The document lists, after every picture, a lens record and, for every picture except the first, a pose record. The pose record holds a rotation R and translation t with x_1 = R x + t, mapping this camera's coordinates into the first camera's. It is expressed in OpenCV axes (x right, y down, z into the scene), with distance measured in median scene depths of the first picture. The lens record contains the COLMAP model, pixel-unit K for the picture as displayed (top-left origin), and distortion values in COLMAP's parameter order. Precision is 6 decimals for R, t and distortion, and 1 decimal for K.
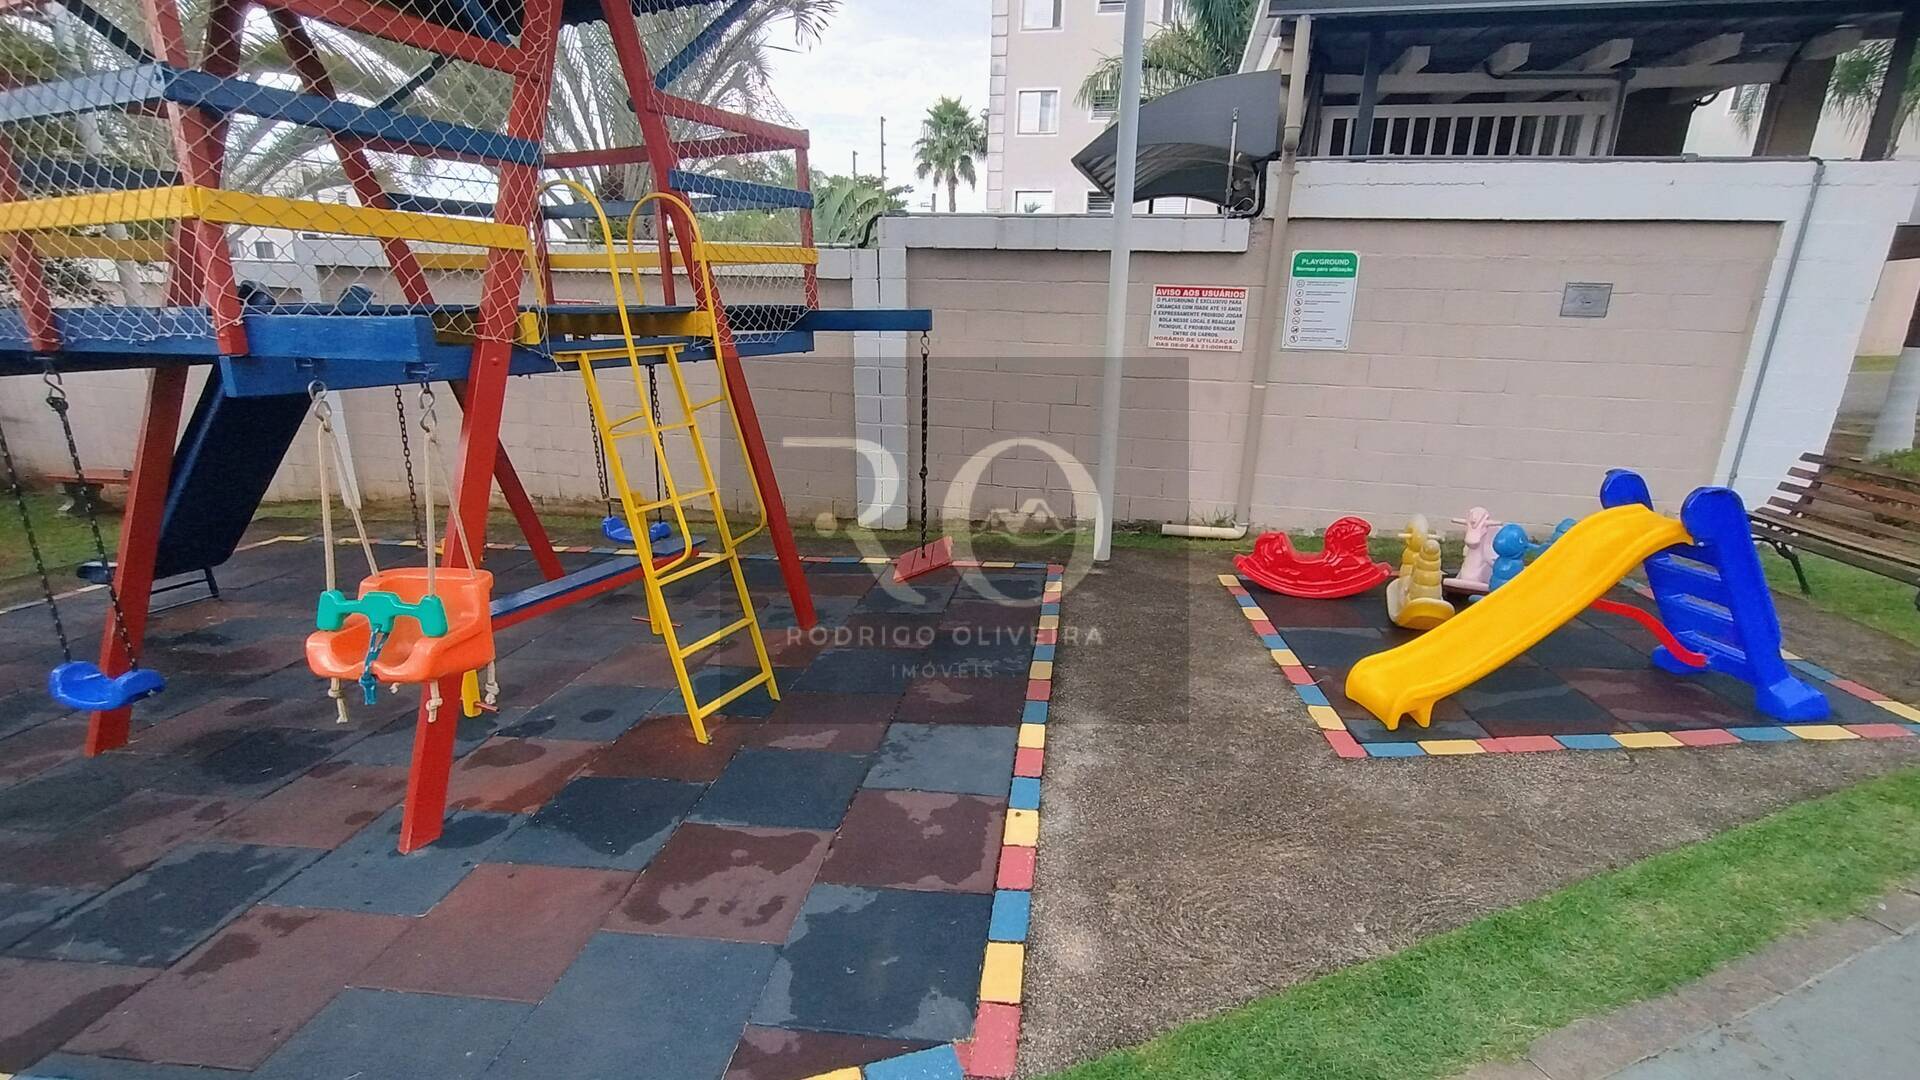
lens RADIAL K [[877.4, 0, 956.6], [0, 877.4, 542.9], [0, 0, 1]] dist [-0.015017, 0.008394]
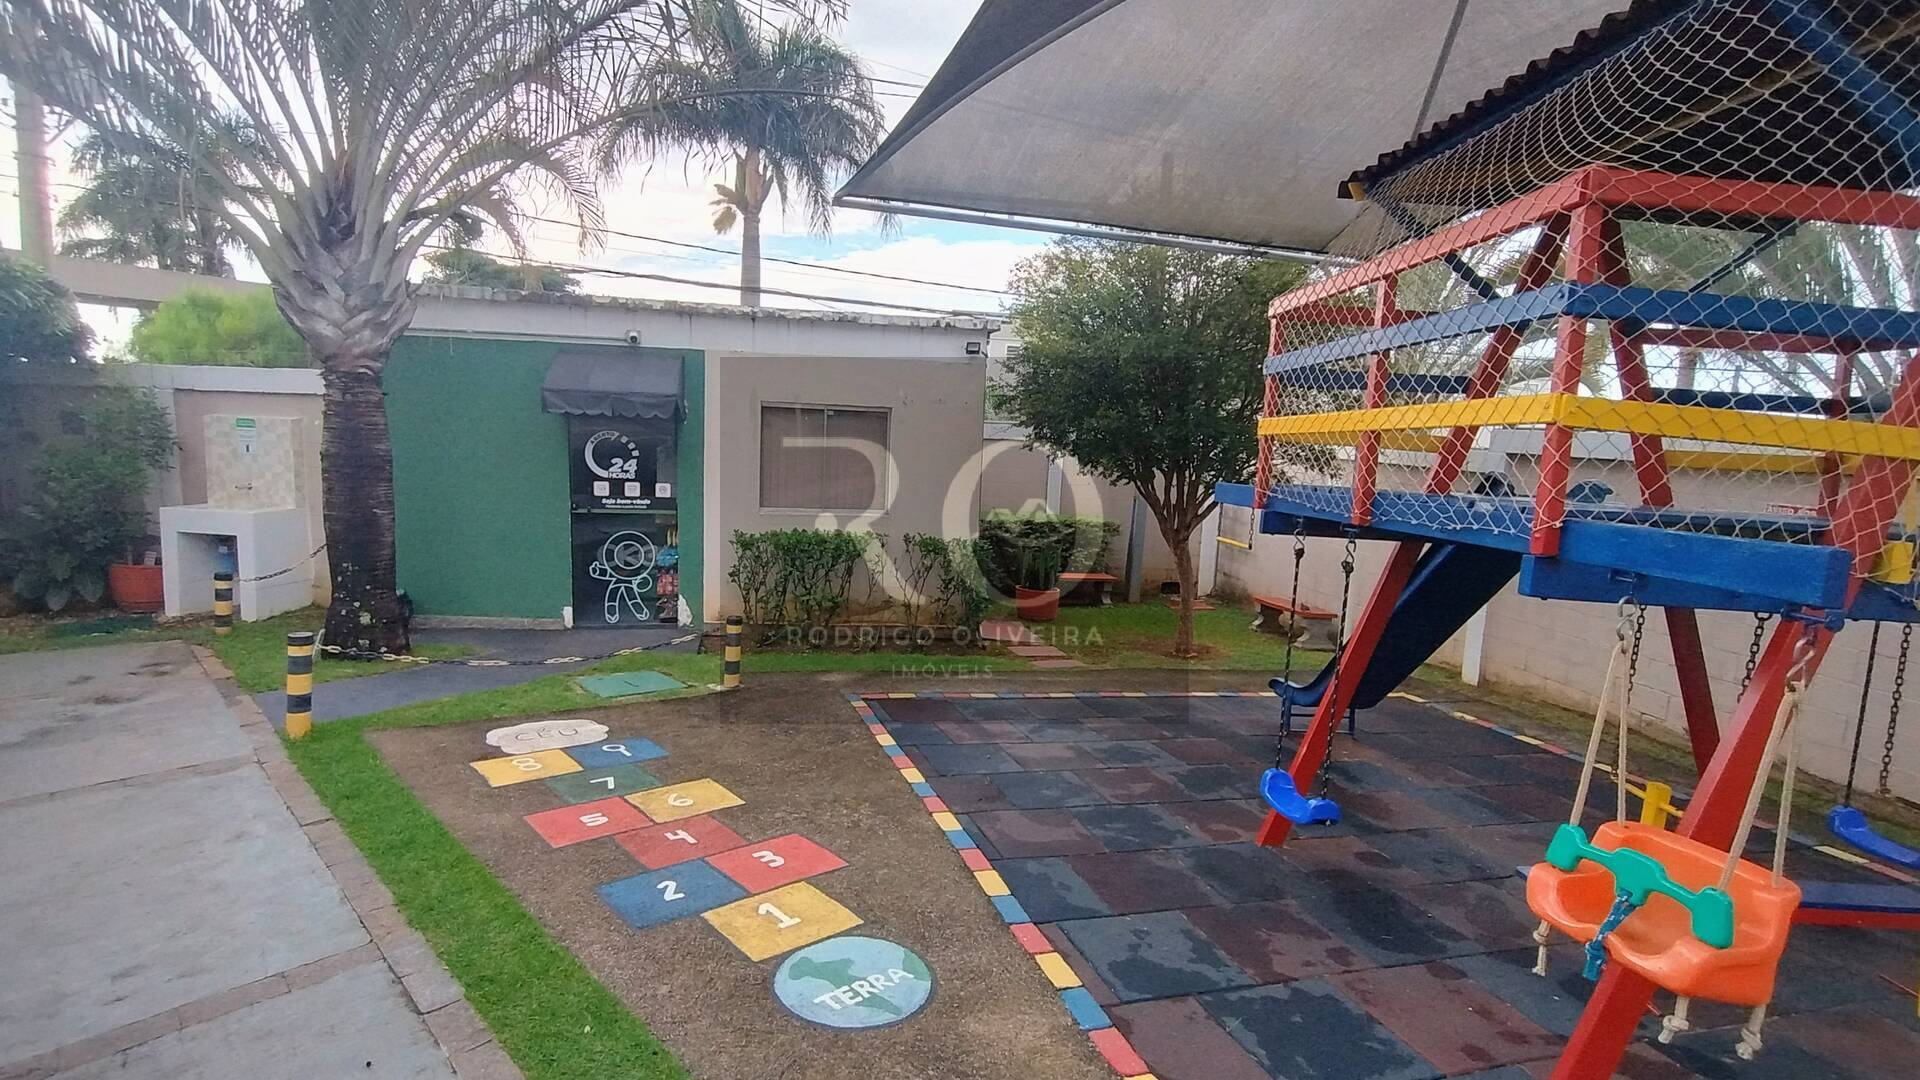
lens RADIAL K [[877.4, 0, 956.6], [0, 877.4, 542.9], [0, 0, 1]] dist [-0.015017, 0.008394]
pose [[0.426359, 0.124847, -0.895897, -0.189063], [-0.301634, 0.953364, -0.010692, -0.016586], [0.852781, 0.274791, 0.444133, 0.000207]]
